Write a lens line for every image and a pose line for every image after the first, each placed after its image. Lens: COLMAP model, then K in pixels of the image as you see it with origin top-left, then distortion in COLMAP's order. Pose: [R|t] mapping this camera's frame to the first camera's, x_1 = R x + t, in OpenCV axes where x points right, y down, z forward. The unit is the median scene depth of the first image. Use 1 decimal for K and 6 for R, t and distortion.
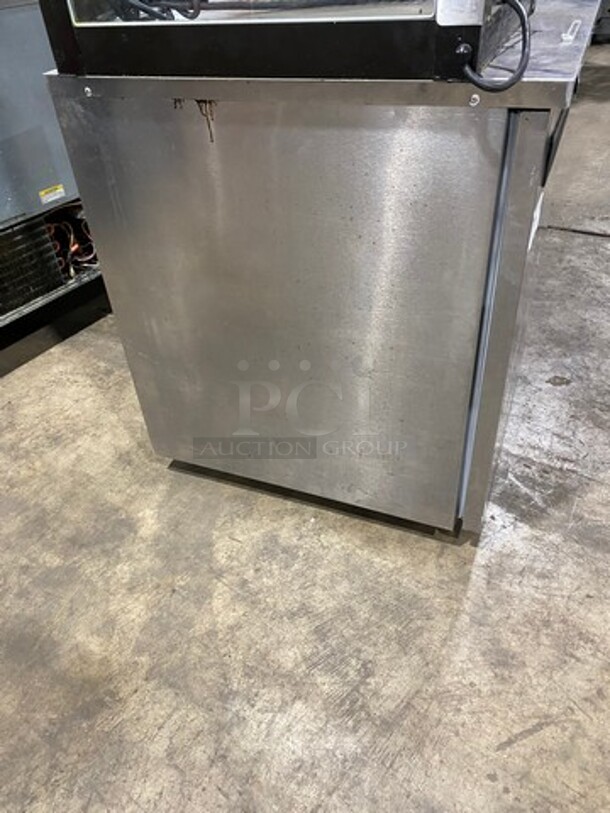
lens RADIAL K [[612.0, 0, 305.0], [0, 612.0, 406.5], [0, 0, 1]] dist [0.006988, 0.003183]
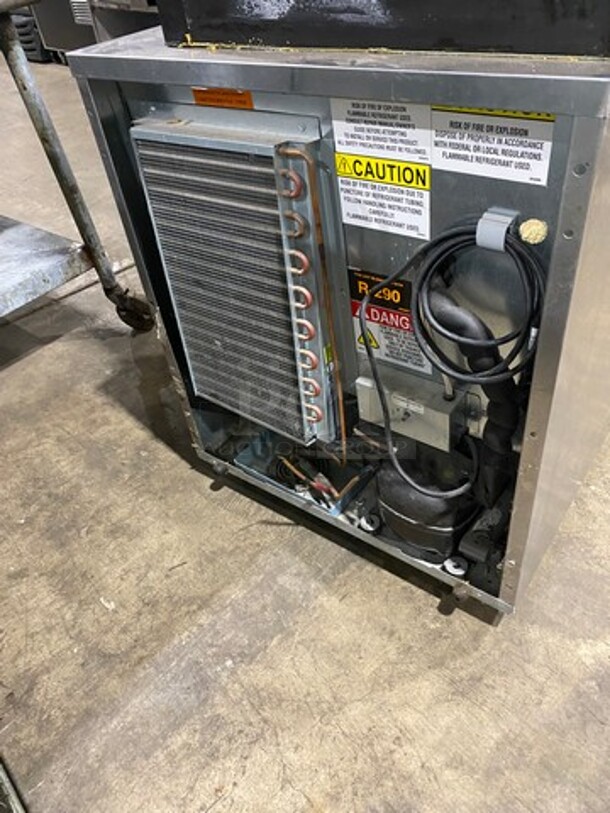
lens RADIAL K [[612.0, 0, 305.0], [0, 612.0, 406.5], [0, 0, 1]] dist [0.006988, 0.003183]
pose [[0.246697, -0.595796, 0.764309, -0.851647], [0.661581, 0.679846, 0.316417, -0.566149], [-0.708132, 0.427593, 0.561883, 0.811444]]
